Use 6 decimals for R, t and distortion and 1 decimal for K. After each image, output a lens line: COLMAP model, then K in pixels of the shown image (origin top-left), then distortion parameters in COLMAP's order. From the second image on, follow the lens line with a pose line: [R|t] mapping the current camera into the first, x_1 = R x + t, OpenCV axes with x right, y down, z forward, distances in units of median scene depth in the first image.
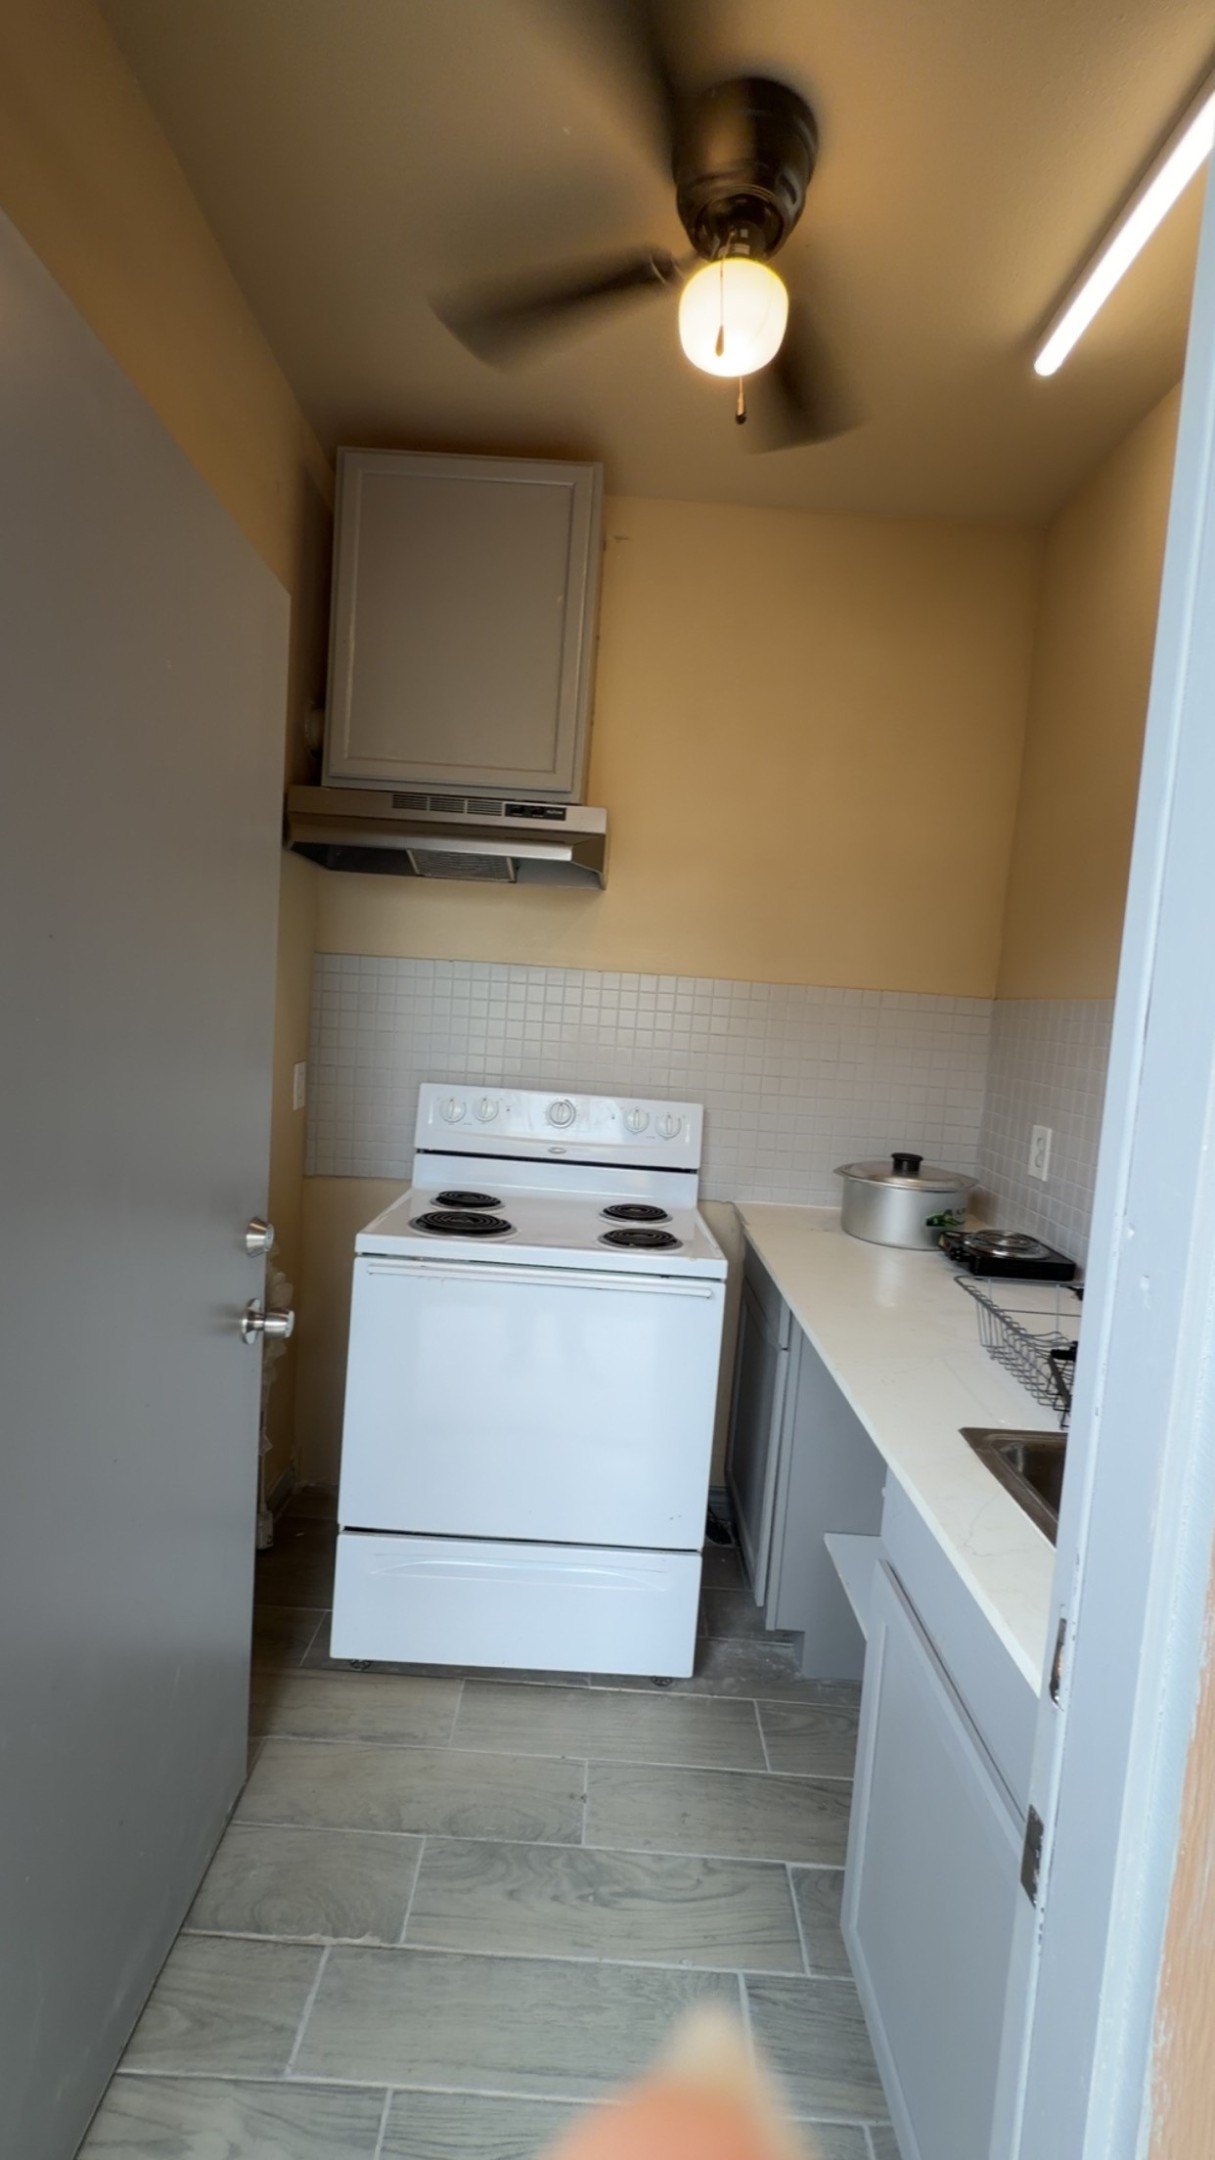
lens RADIAL K [[899.5, 0, 601.3], [0, 899.5, 1090.3], [0, 0, 1]] dist [-0.001377, 0.000613]
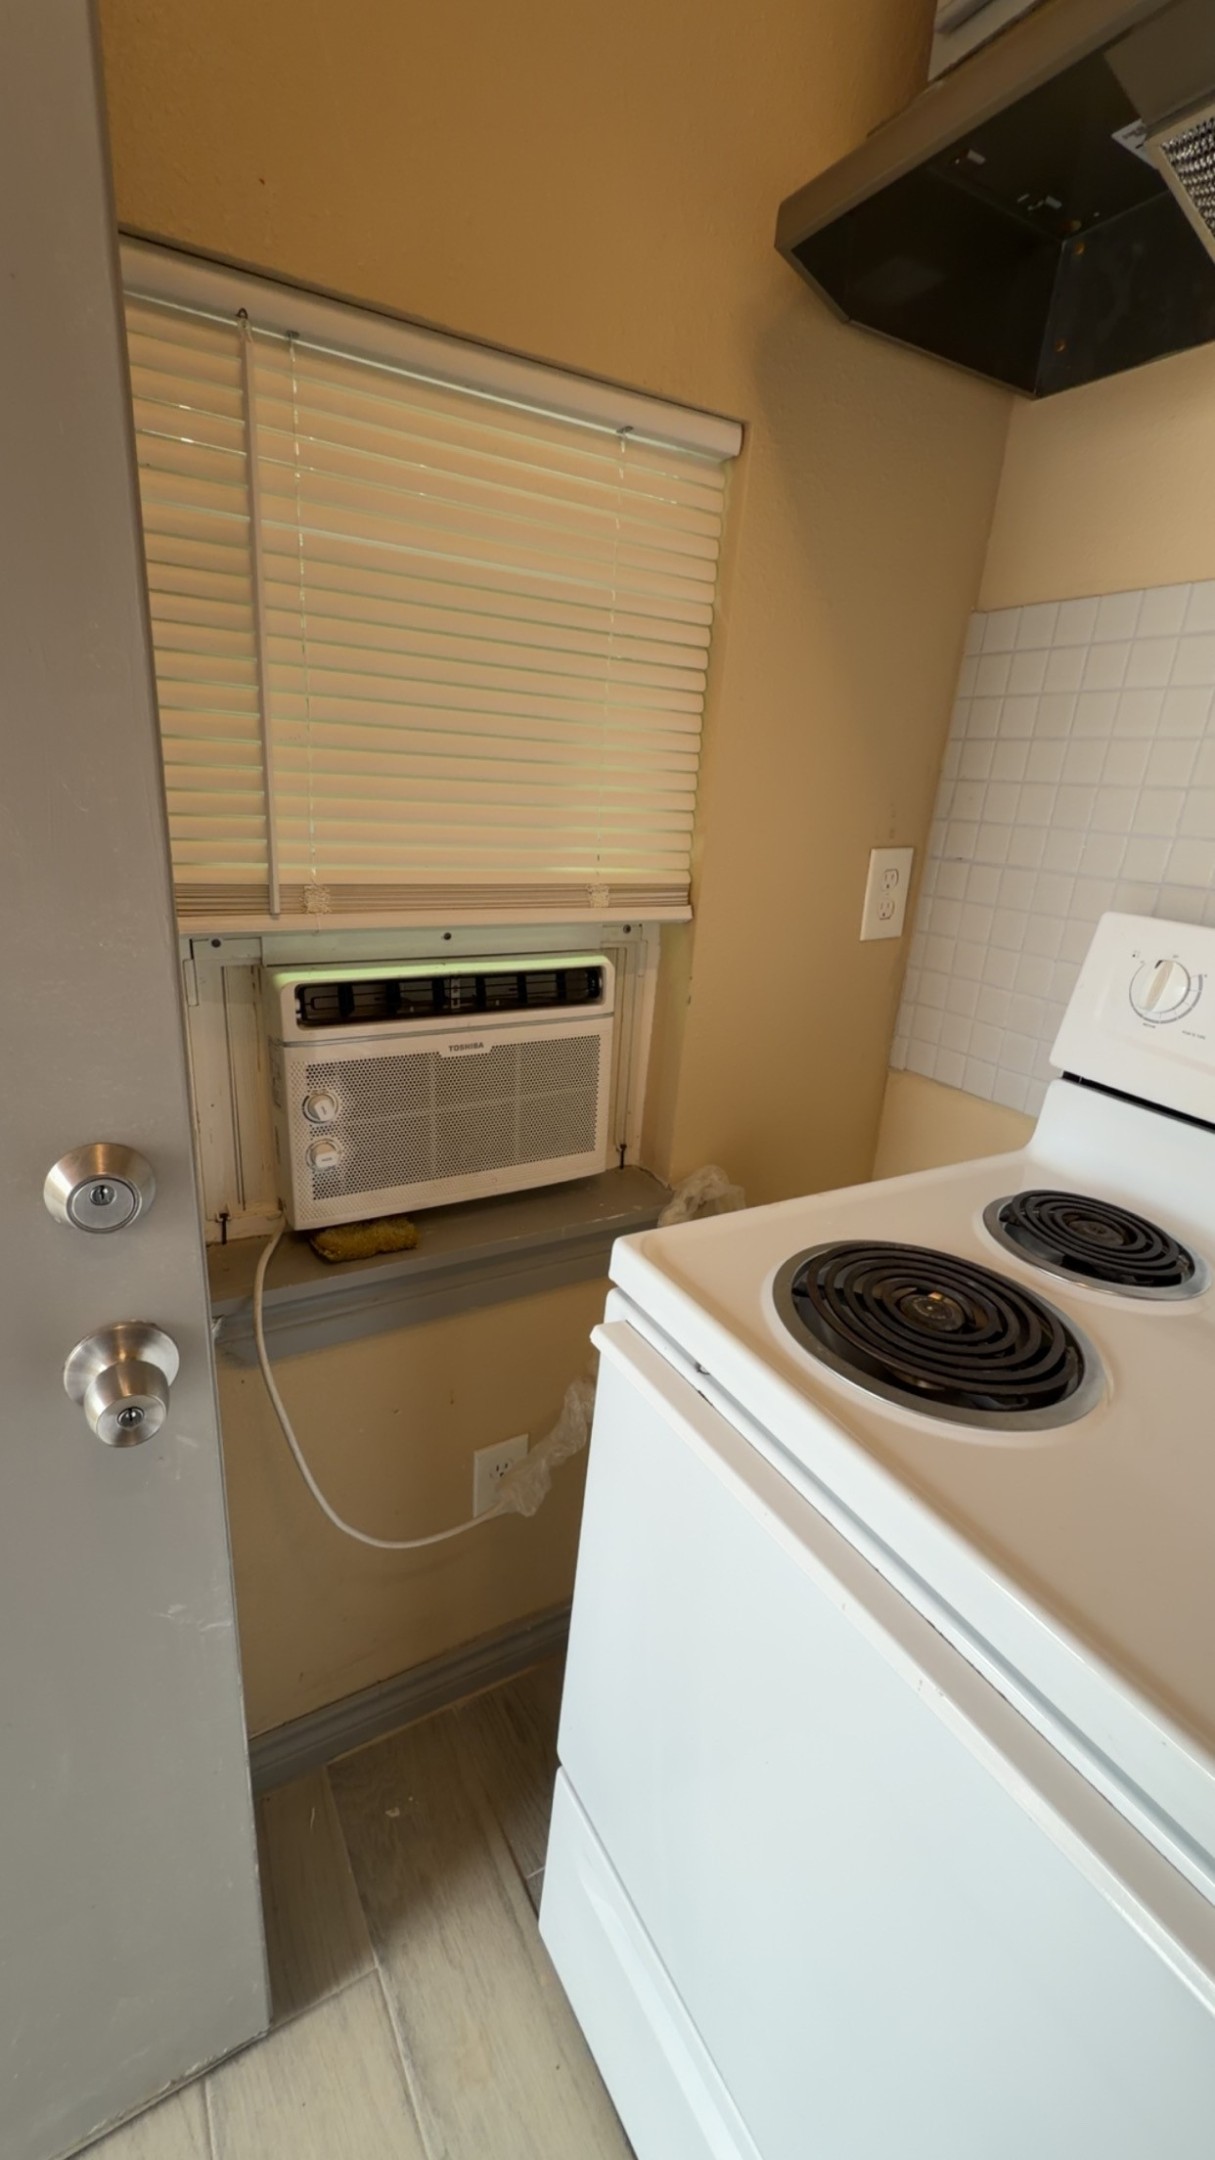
lens RADIAL K [[899.5, 0, 604.3], [0, 899.5, 1083.5], [0, 0, 1]] dist [-0.001377, 0.000613]
pose [[0.503243, 0.250579, -0.827017, 0.047637], [-0.099545, 0.967474, 0.232563, -0.006080], [0.858392, -0.034710, 0.511818, 0.776861]]
